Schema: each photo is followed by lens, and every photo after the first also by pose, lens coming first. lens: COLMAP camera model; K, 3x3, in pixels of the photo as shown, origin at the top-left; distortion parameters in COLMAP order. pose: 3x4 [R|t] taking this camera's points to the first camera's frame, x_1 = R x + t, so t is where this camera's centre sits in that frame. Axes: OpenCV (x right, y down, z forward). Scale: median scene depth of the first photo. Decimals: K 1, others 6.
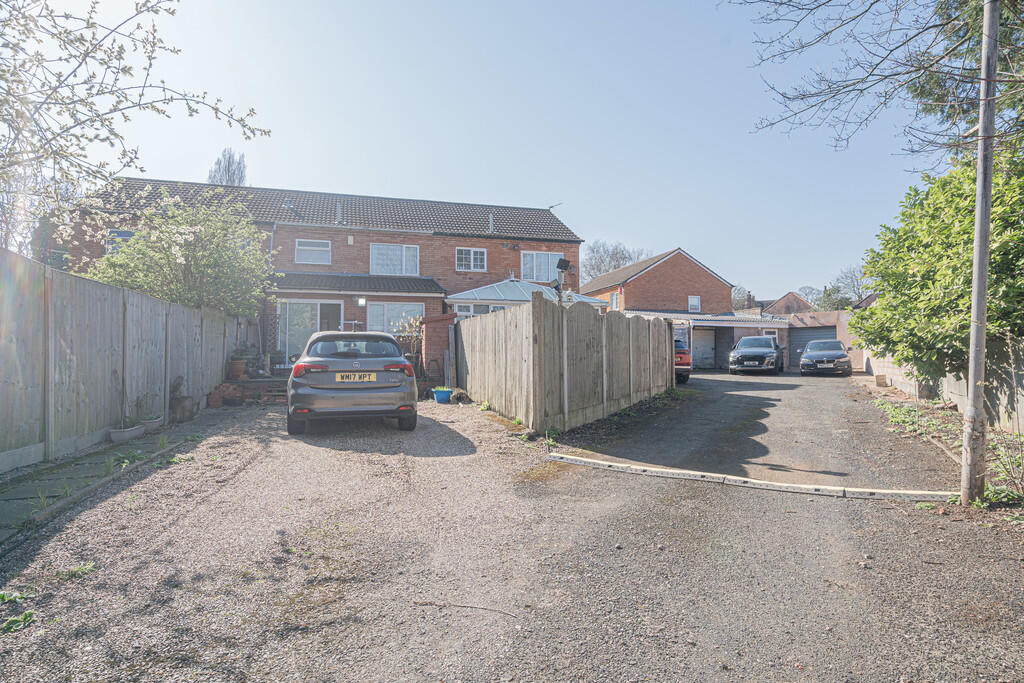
lens RADIAL K [[559.5, 0, 512.0], [0, 559.5, 341.5], [0, 0, 1]] dist [-0.000265, 0.000077]
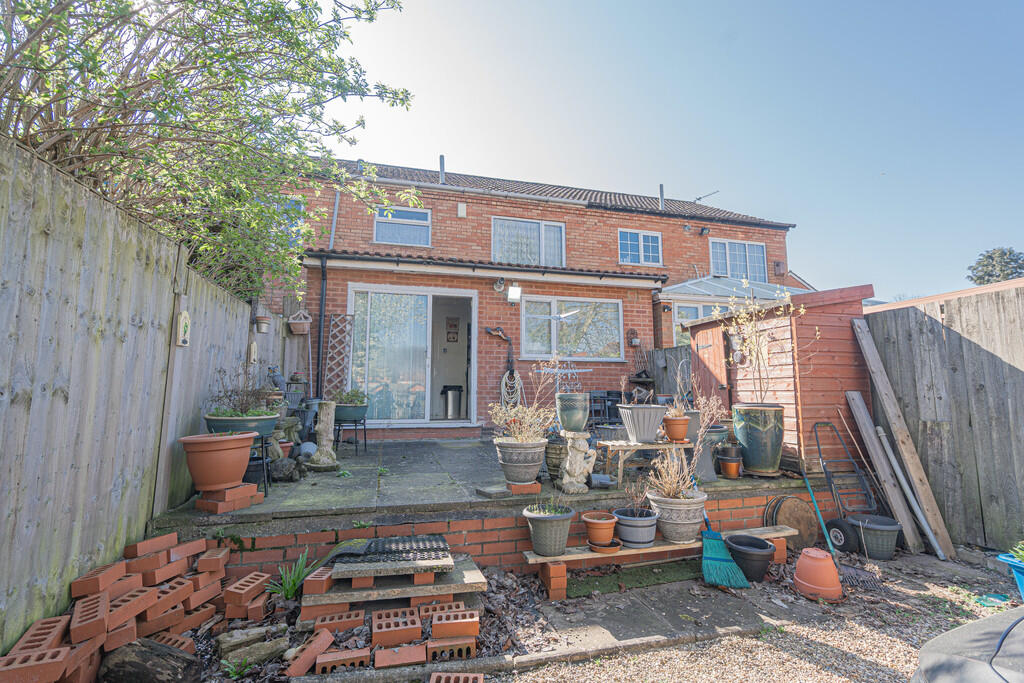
lens RADIAL K [[473.0, 0, 512.0], [0, 473.0, 341.5], [0, 0, 1]] dist [0.000338, 0.000009]
pose [[0.999673, 0.000849, -0.025567, -0.246310], [-0.002891, 0.996796, -0.079935, 0.005866], [0.025417, 0.079983, 0.996472, 0.551310]]
